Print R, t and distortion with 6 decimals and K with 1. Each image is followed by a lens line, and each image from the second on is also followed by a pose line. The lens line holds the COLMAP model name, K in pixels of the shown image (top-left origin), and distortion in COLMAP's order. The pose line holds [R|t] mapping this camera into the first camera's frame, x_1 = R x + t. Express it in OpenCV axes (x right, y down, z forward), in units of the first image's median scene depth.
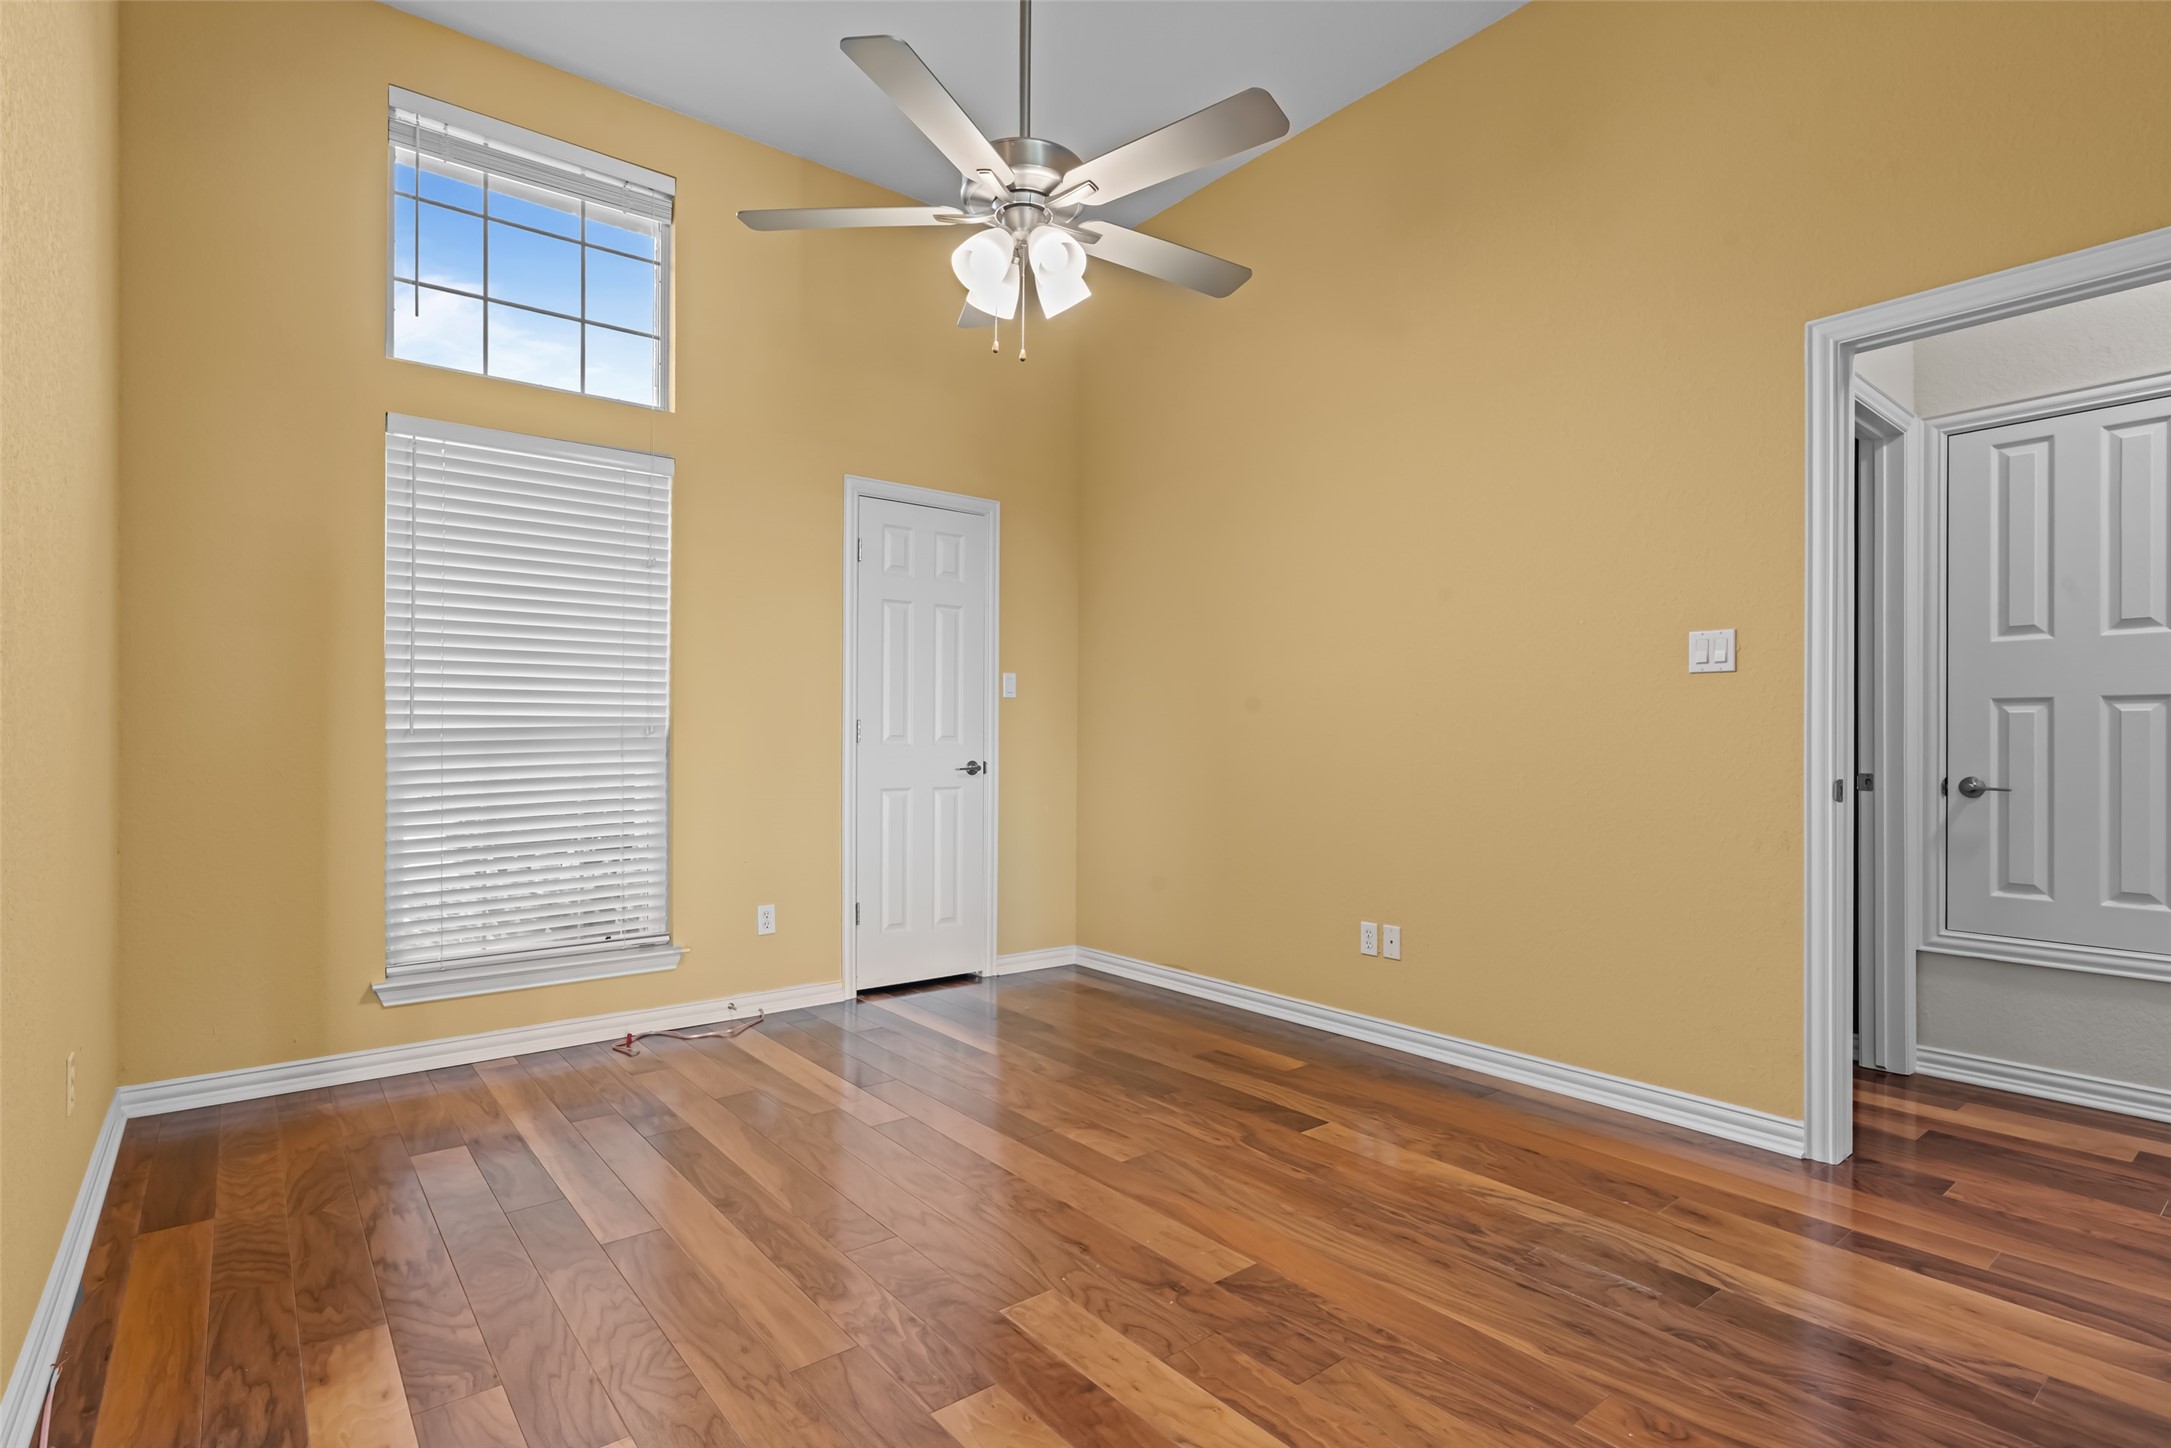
lens RADIAL K [[1022.6, 0, 1086.2], [0, 1022.6, 738.3], [0, 0, 1]] dist [-0.000179, -0.000189]
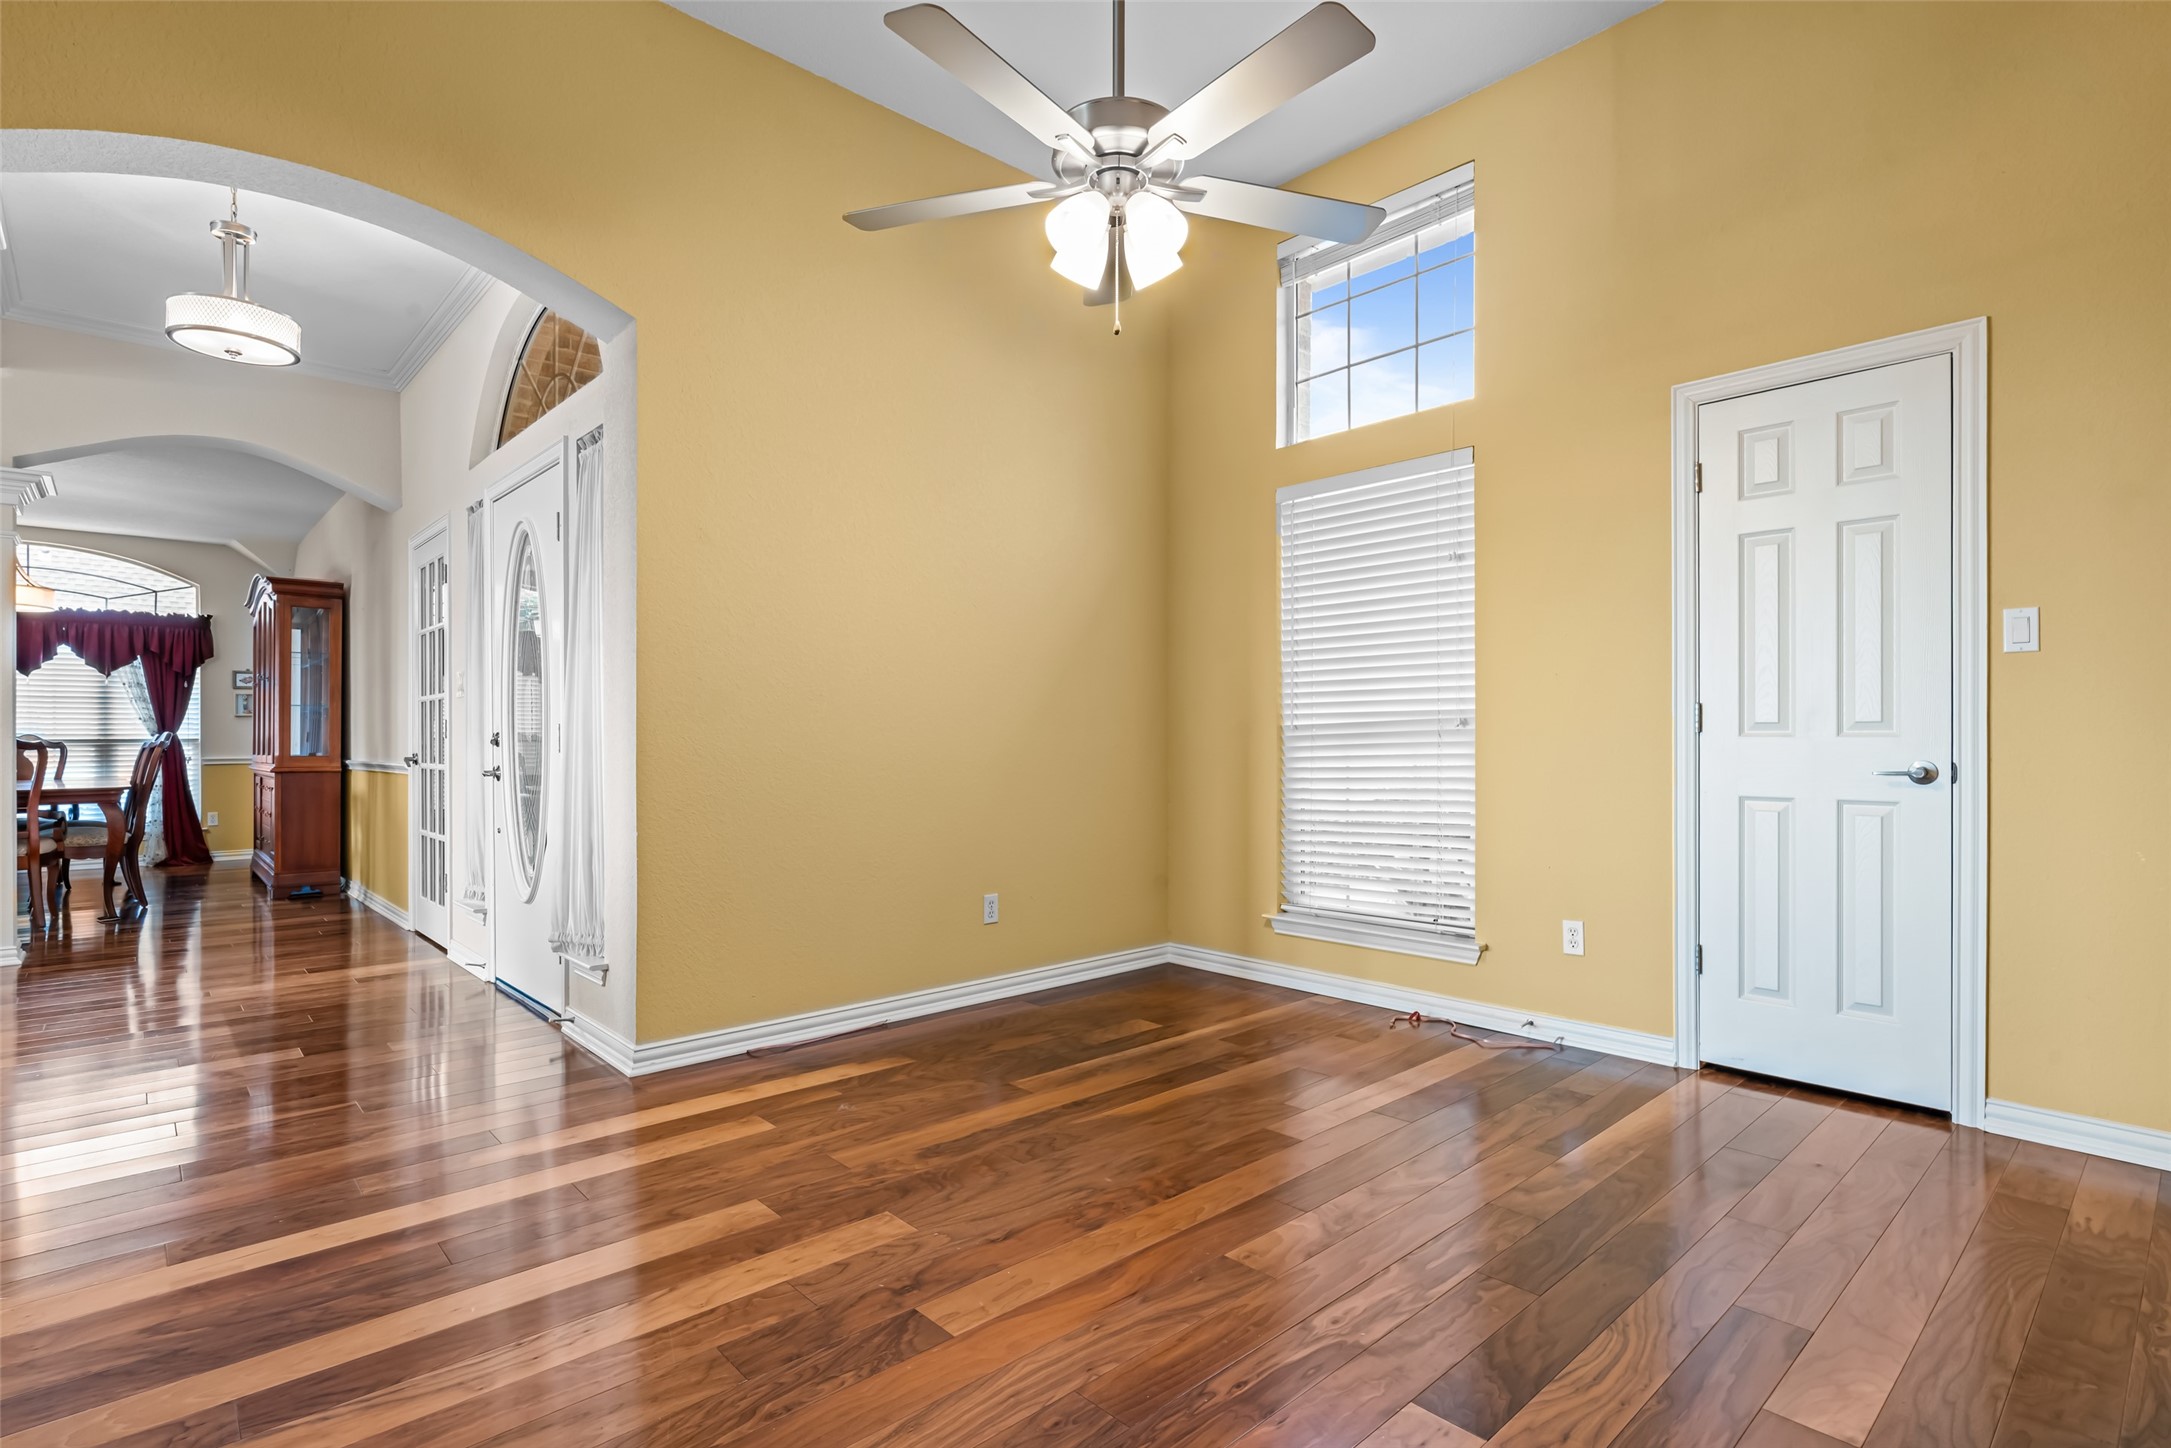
lens RADIAL K [[1022.6, 0, 1093.3], [0, 1022.6, 731.7], [0, 0, 1]] dist [-0.000179, -0.000189]
pose [[0.104433, -0.008224, -0.994498, 0.585076], [0.008742, 0.999935, -0.007351, 0.005792], [0.994493, -0.007926, 0.104498, 0.578901]]
